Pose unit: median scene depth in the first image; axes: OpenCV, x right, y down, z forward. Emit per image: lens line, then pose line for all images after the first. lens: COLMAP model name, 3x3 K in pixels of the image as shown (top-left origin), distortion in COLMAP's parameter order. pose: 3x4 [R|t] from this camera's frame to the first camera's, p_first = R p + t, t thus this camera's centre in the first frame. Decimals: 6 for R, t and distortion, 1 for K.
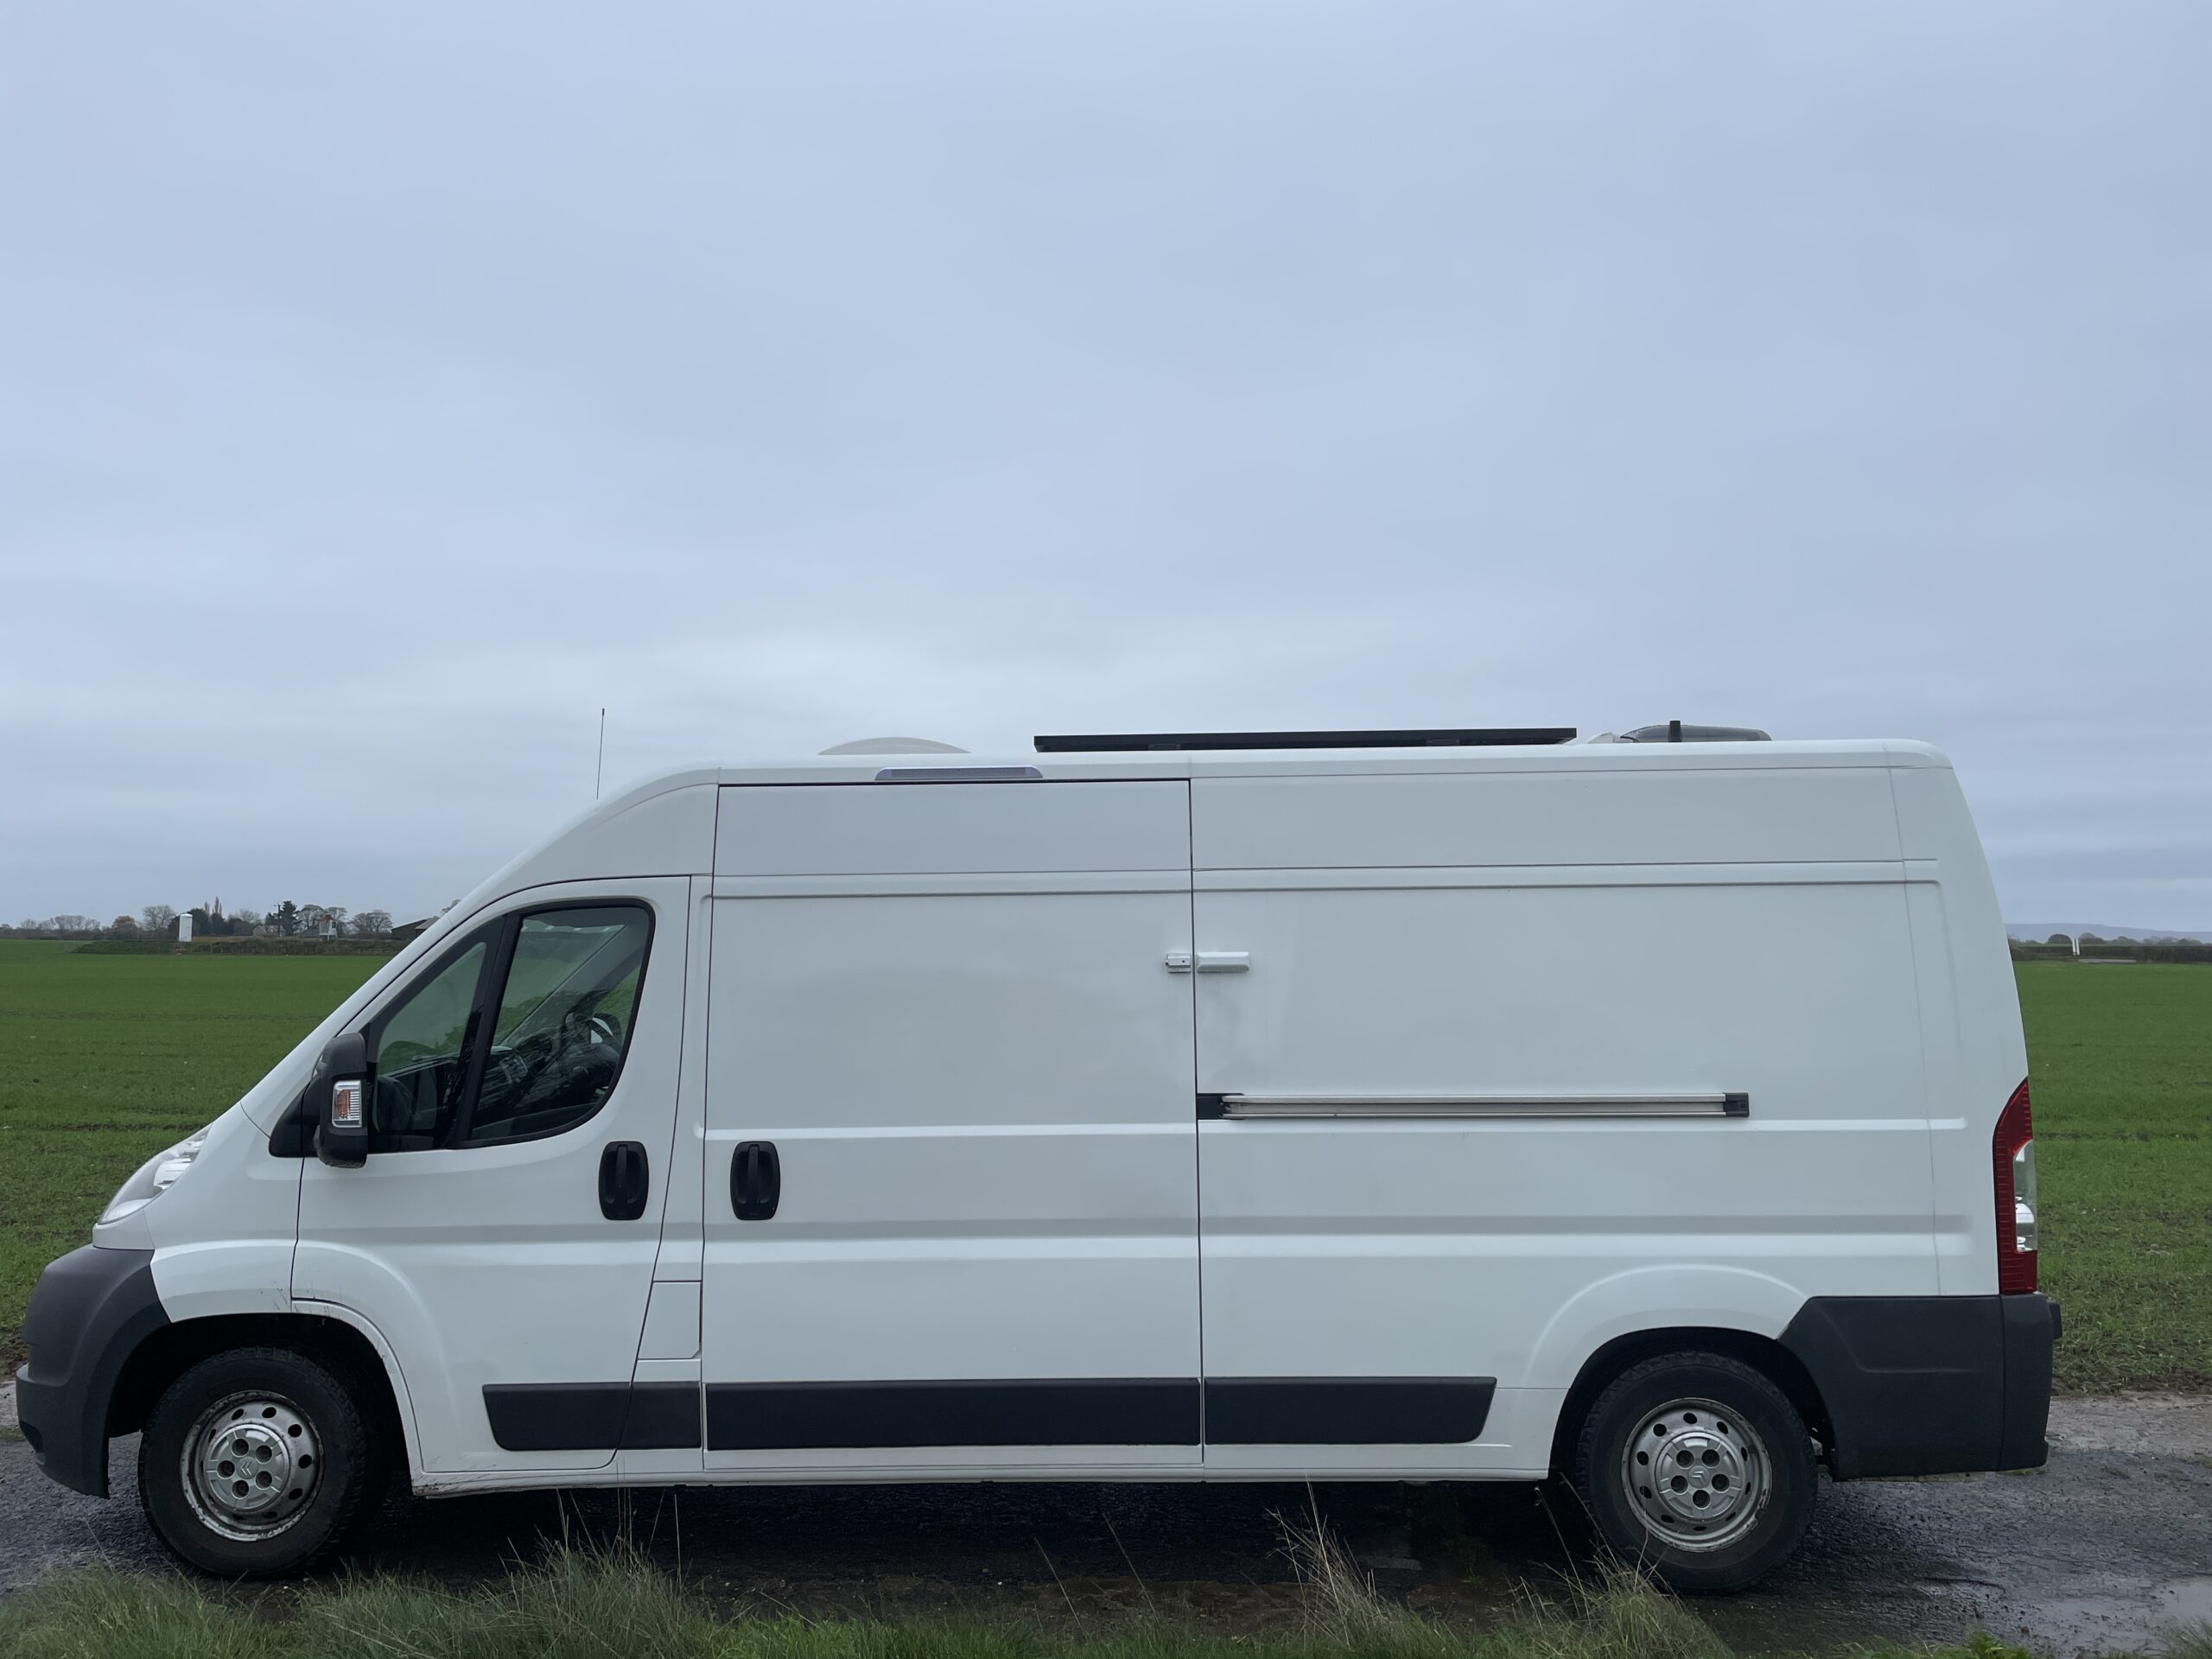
lens RADIAL K [[1663.3, 0, 1113.0], [0, 1663.3, 818.7], [0, 0, 1]] dist [0.079982, -0.112979]
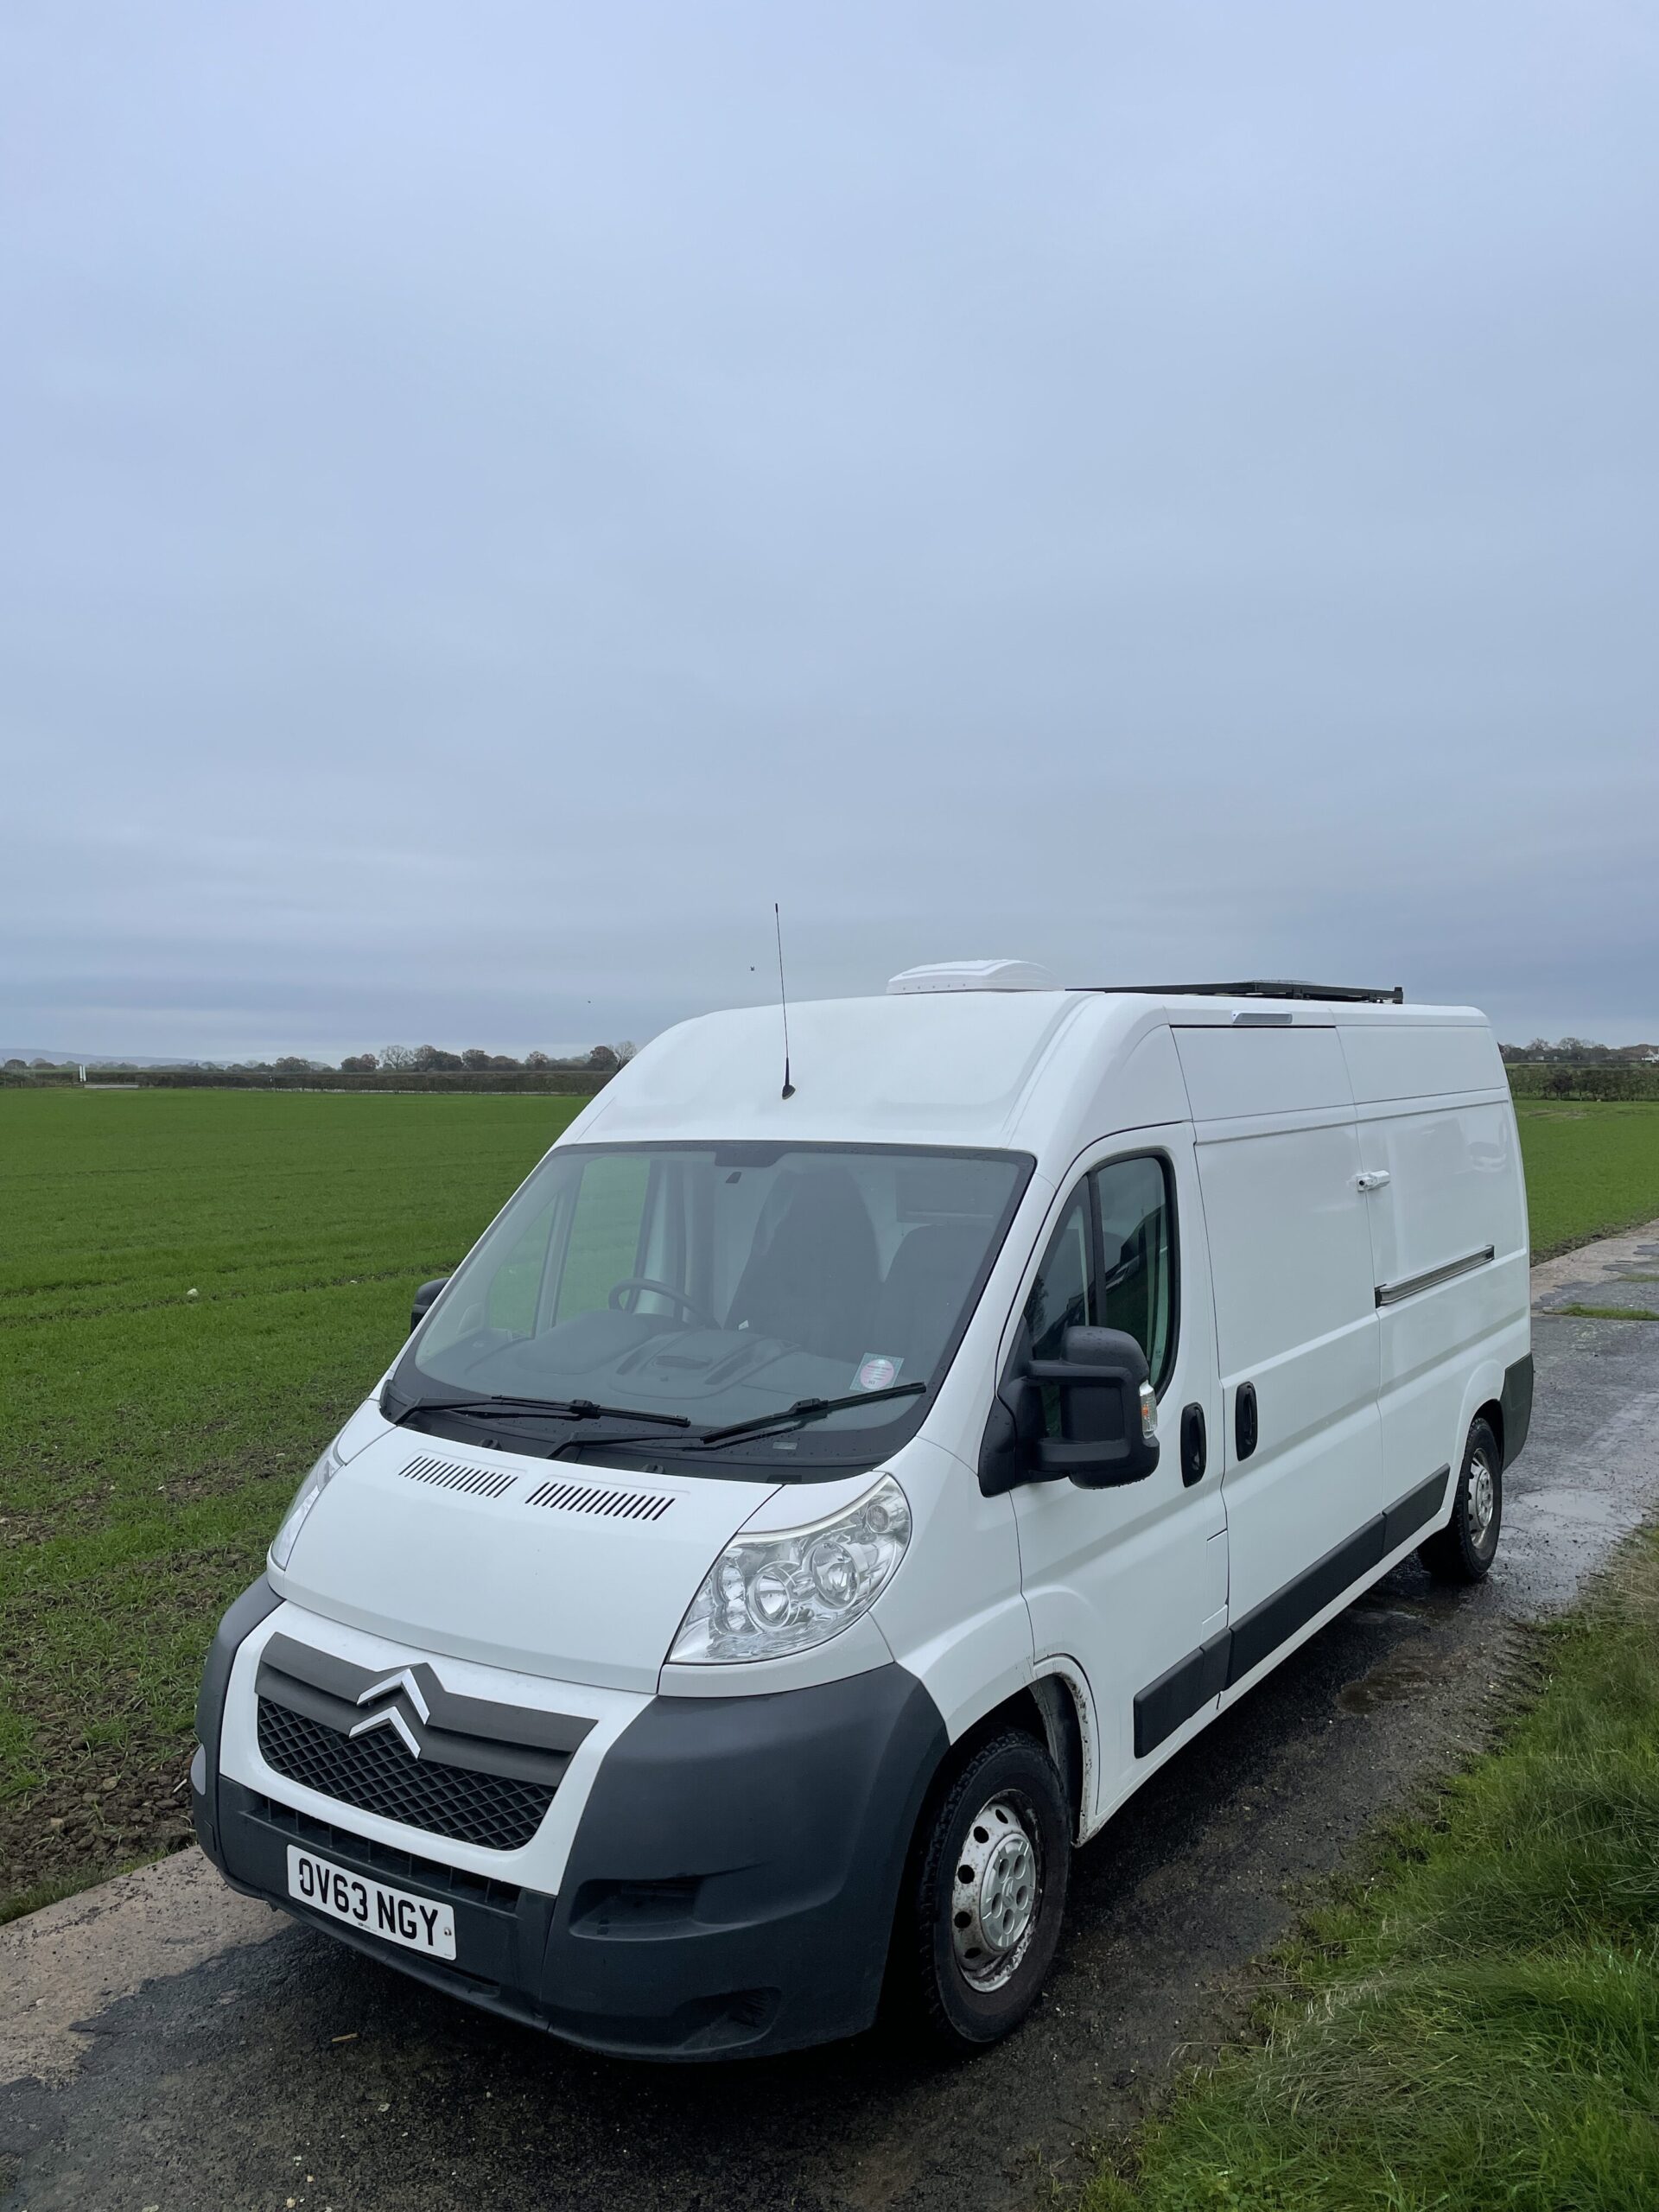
lens RADIAL K [[1663.3, 0, 826.1], [0, 1663.3, 1102.2], [0, 0, 1]] dist [0.079982, -0.112979]
pose [[0.568313, -0.022878, 0.822494, -1.156051], [-0.054678, 0.996354, 0.065495, -0.028809], [-0.820993, -0.082194, 0.564990, 0.628653]]
